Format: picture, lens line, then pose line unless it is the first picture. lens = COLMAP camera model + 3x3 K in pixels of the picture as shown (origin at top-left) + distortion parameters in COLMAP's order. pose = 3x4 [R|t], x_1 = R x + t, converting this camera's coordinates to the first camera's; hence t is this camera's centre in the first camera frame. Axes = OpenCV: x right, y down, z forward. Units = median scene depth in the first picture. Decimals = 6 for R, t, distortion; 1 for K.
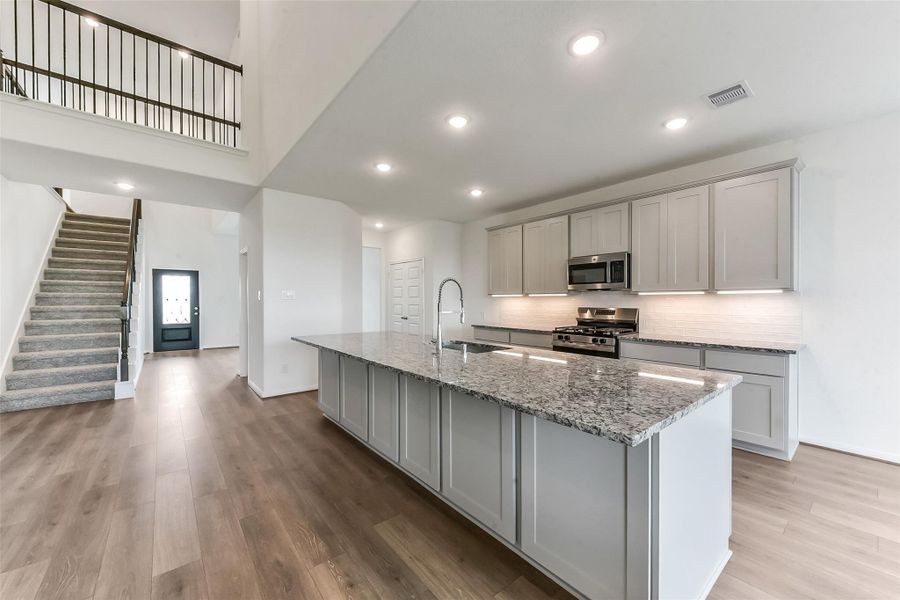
lens RADIAL K [[350.0, 0, 452.4], [0, 350.0, 303.2], [0, 0, 1]] dist [0.000971, 0.000098]
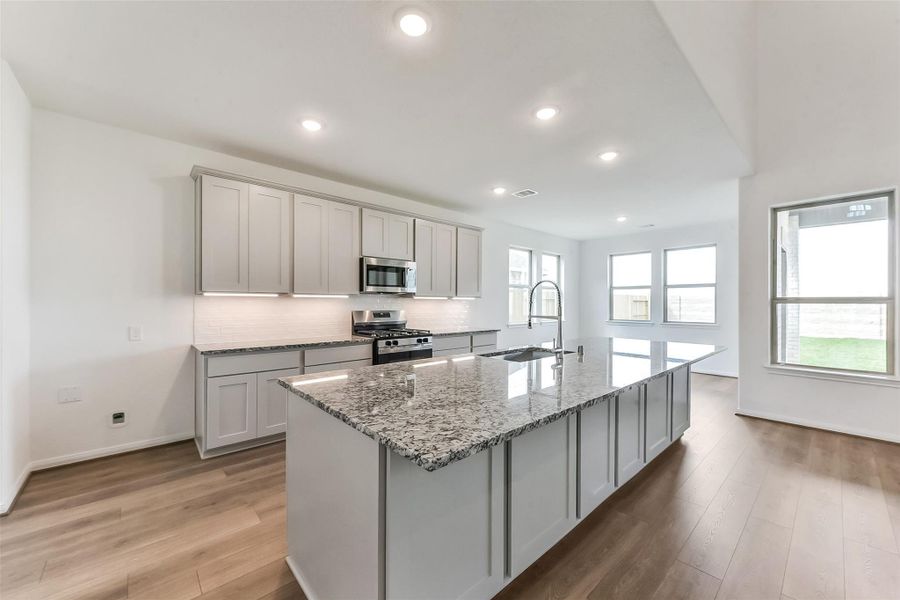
lens RADIAL K [[350.0, 0, 452.4], [0, 350.0, 303.2], [0, 0, 1]] dist [0.000971, 0.000098]
pose [[-0.058744, -0.000305, 0.998273, -0.581909], [0.004850, 0.999988, 0.000591, -0.007759], [-0.998261, 0.004876, -0.058742, 0.839265]]
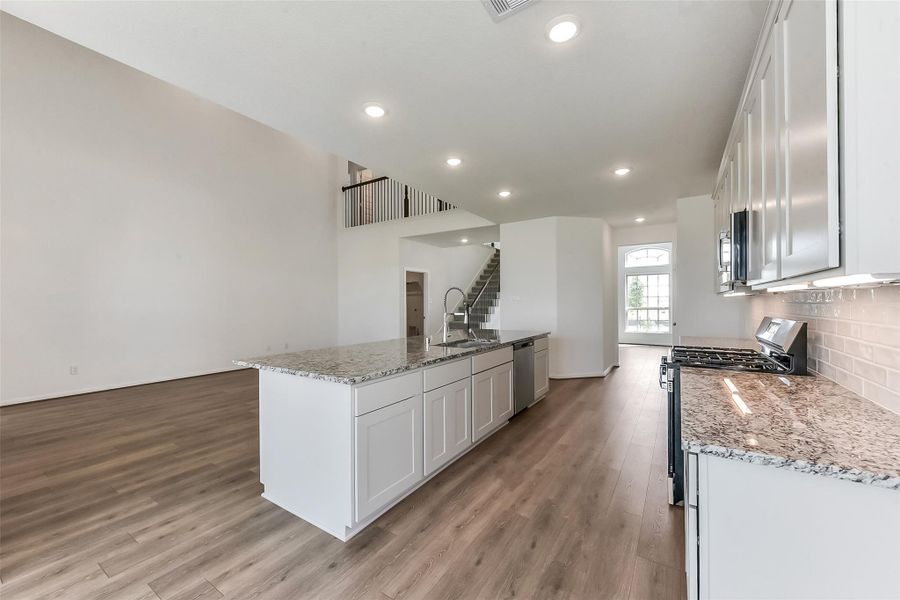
lens RADIAL K [[350.0, 0, 452.4], [0, 350.0, 303.2], [0, 0, 1]] dist [0.000971, 0.000098]
pose [[0.307862, -0.002307, -0.951428, 0.758766], [-0.000333, 0.999997, -0.002533, -0.005661], [0.951431, 0.001097, 0.307861, 0.395192]]
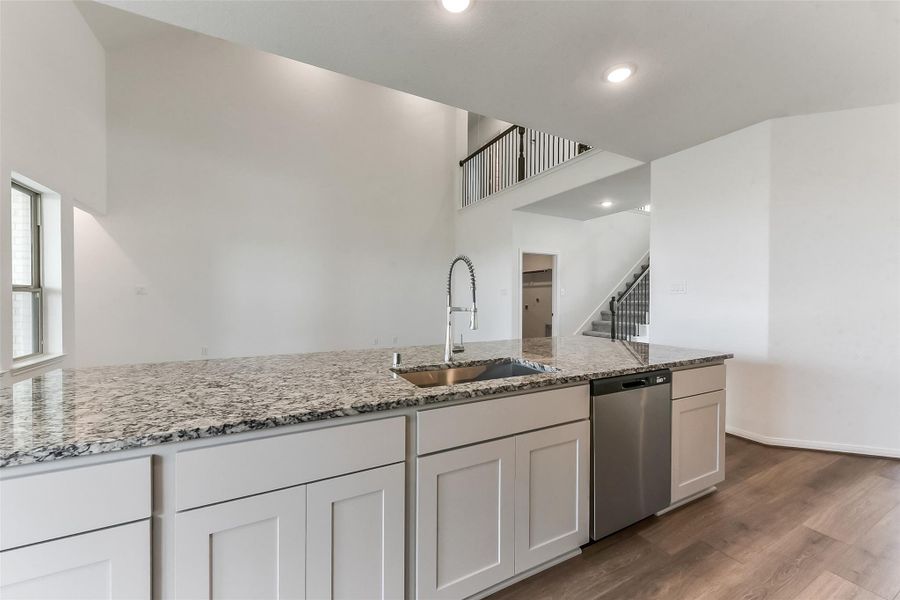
lens RADIAL K [[350.0, 0, 452.4], [0, 350.0, 303.2], [0, 0, 1]] dist [0.000971, 0.000098]
pose [[-0.204215, 0.012252, -0.978849, 0.394426], [-0.010211, 0.999841, 0.014645, 0.004017], [0.978873, 0.012986, -0.204058, 0.725021]]
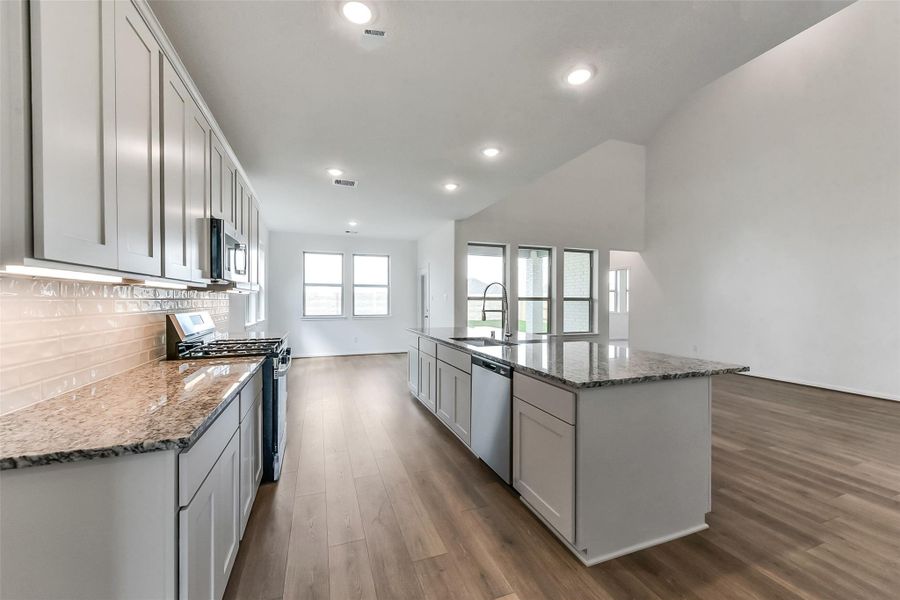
lens RADIAL K [[355.9, 0, 453.4], [0, 355.9, 303.2], [0, 0, 1]] dist [0.000662, 0.000044]
pose [[-0.948915, -0.006000, 0.315476, -0.163269], [-0.001896, 0.999910, 0.013312, -0.009852], [-0.315527, 0.012034, -0.948840, 1.407524]]
